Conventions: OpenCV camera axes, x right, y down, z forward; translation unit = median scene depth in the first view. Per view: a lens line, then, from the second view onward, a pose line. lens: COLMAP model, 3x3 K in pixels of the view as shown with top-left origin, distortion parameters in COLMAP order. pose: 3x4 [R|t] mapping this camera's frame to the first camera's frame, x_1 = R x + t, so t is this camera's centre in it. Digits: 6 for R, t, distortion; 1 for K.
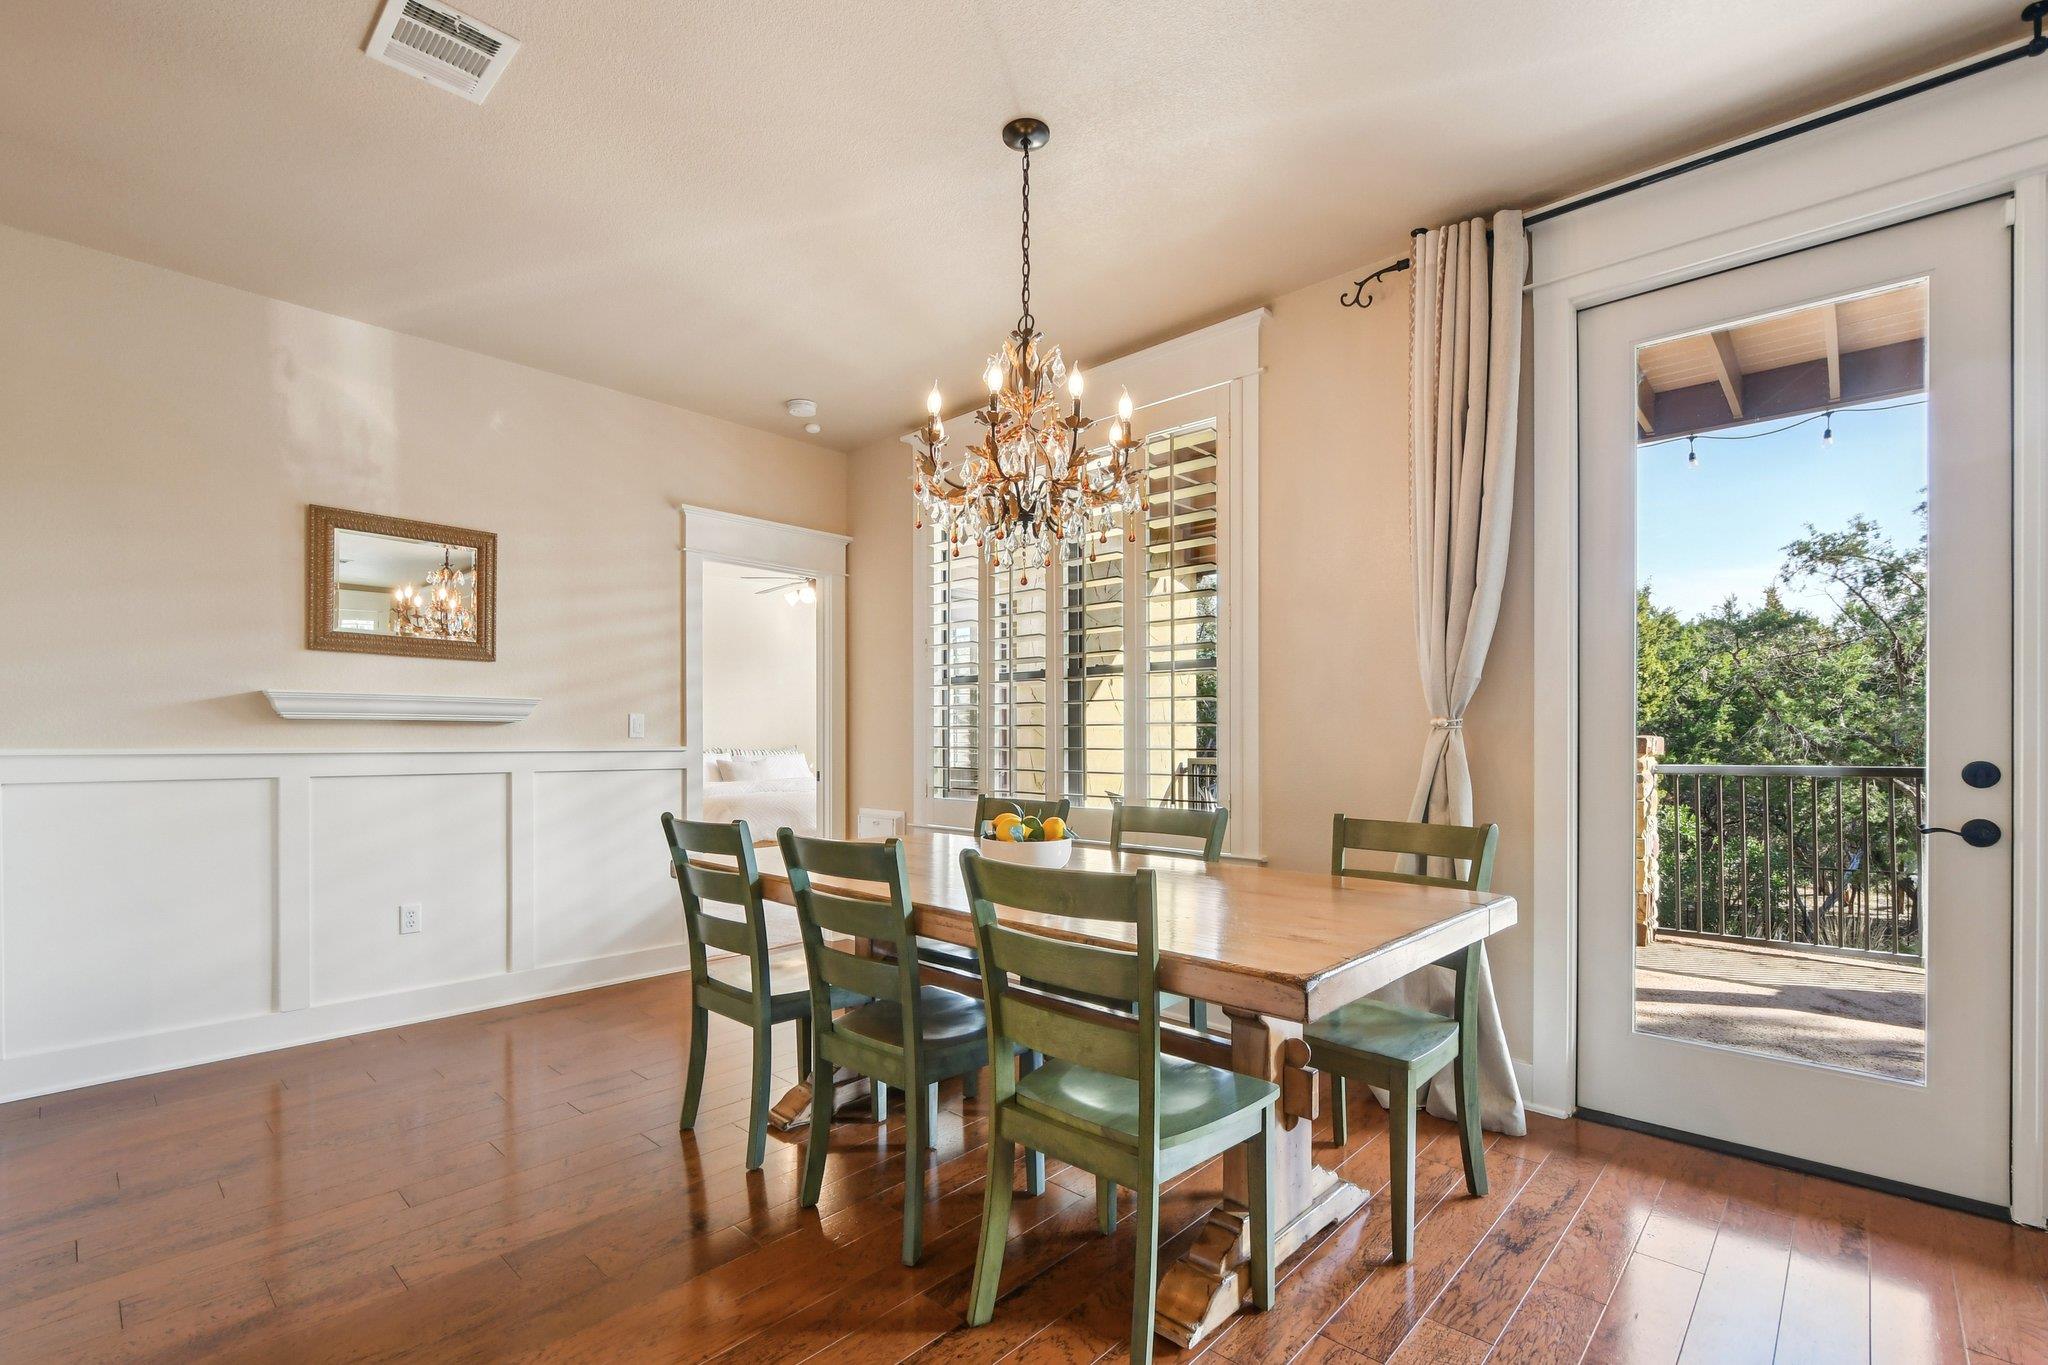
lens RADIAL K [[905.0, 0, 982.3], [0, 905.0, 730.3], [0, 0, 1]] dist [-0.001488, -0.000626]
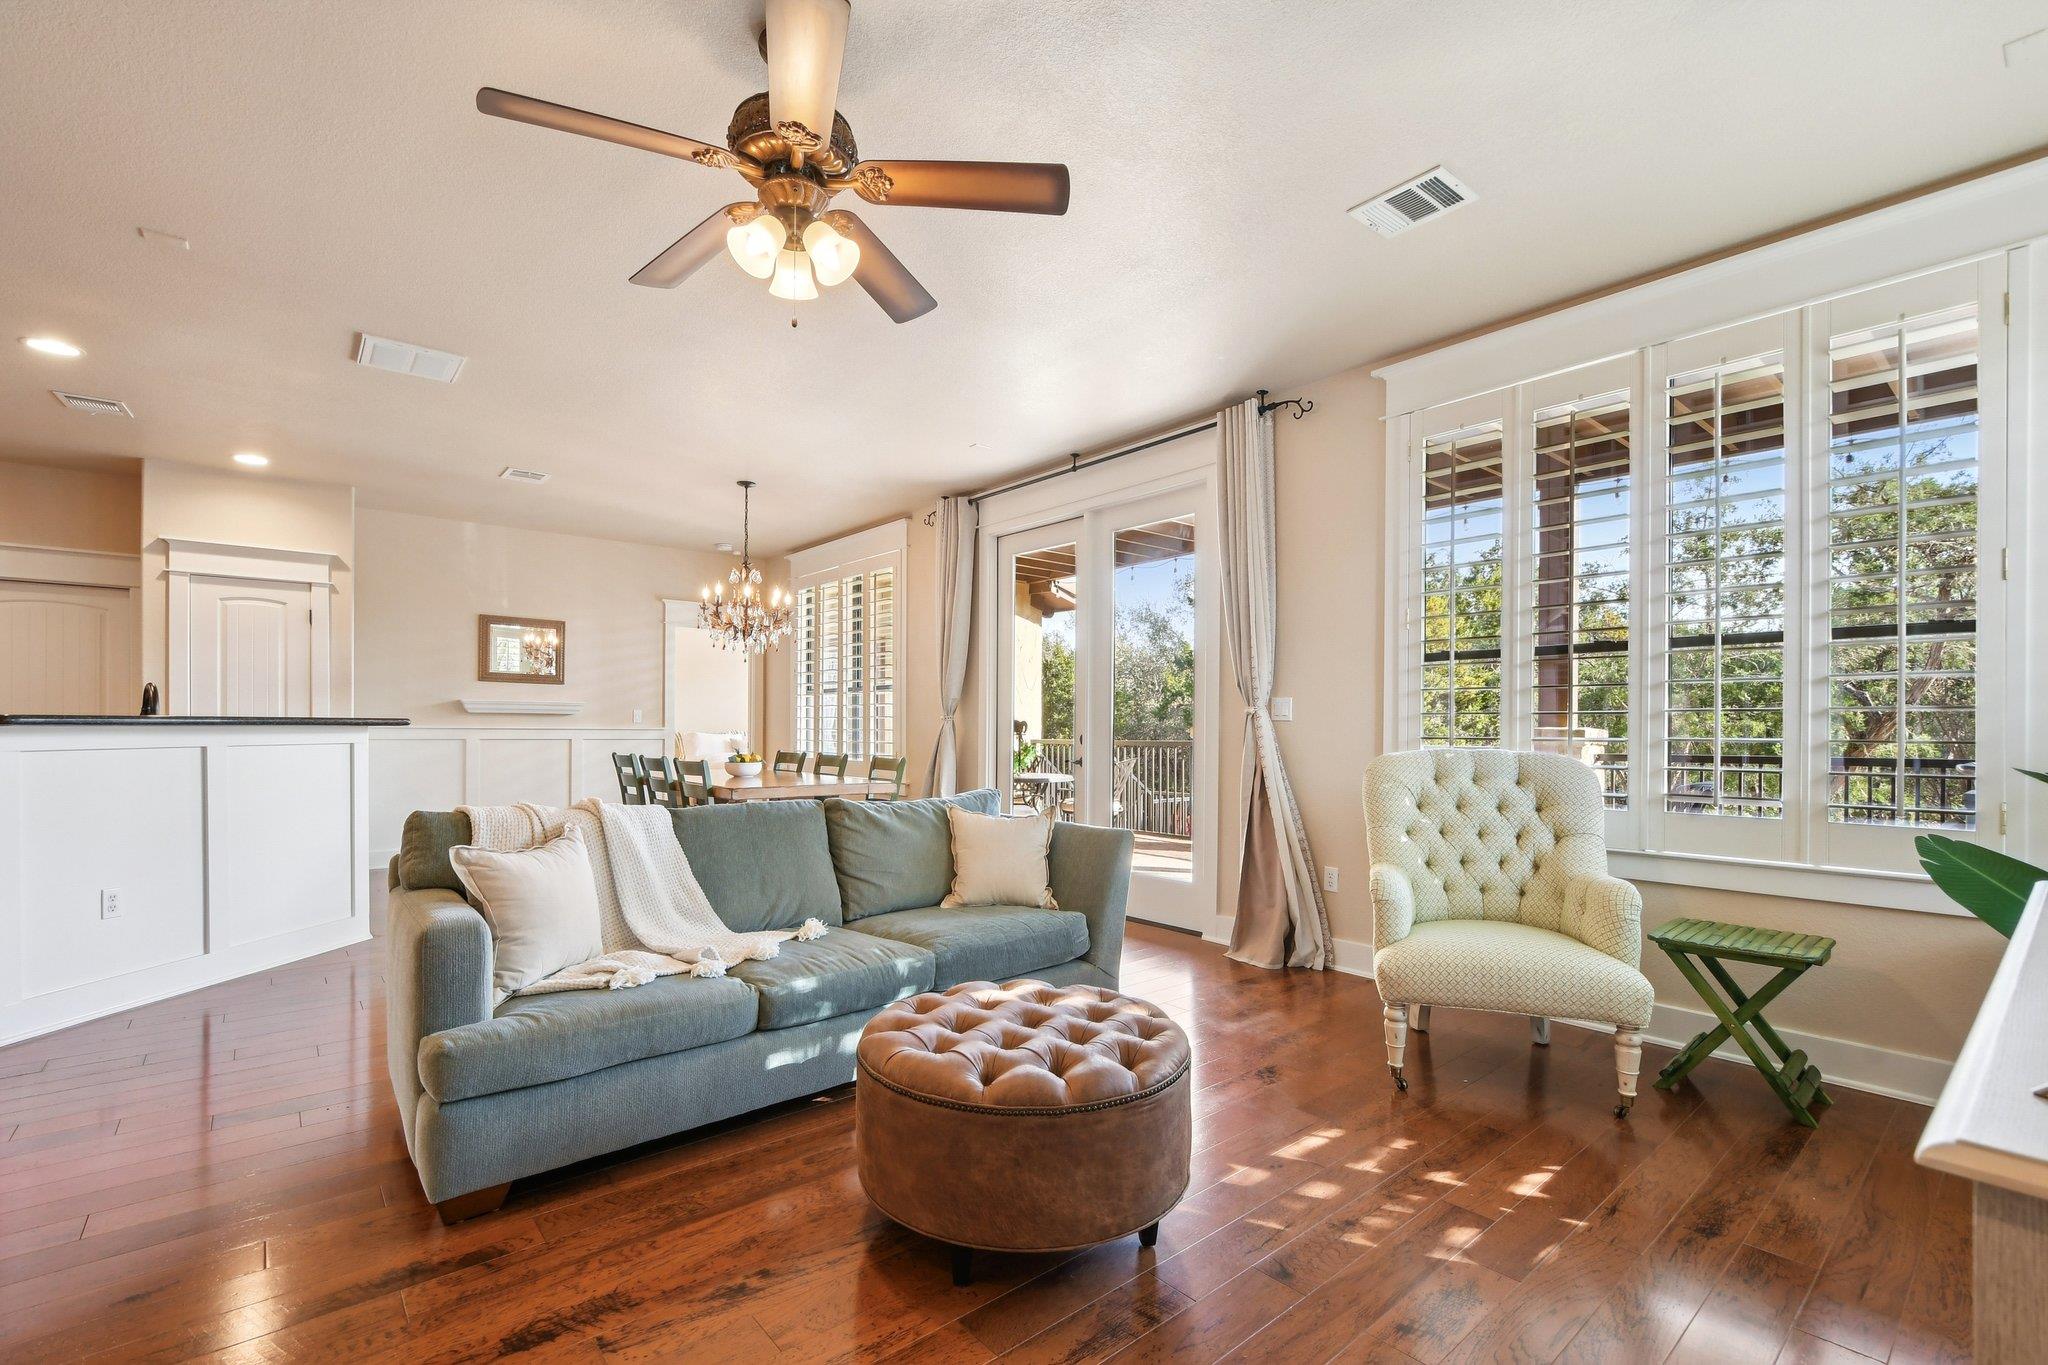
lens RADIAL K [[908.7, 0, 1003.9], [0, 908.7, 722.9], [0, 0, 1]] dist [-0.001556, -0.000677]
pose [[0.994005, 0.006722, -0.109124, 0.806674], [-0.006346, 0.999973, 0.003784, -0.004344], [0.109147, -0.003068, 0.994021, -1.113489]]
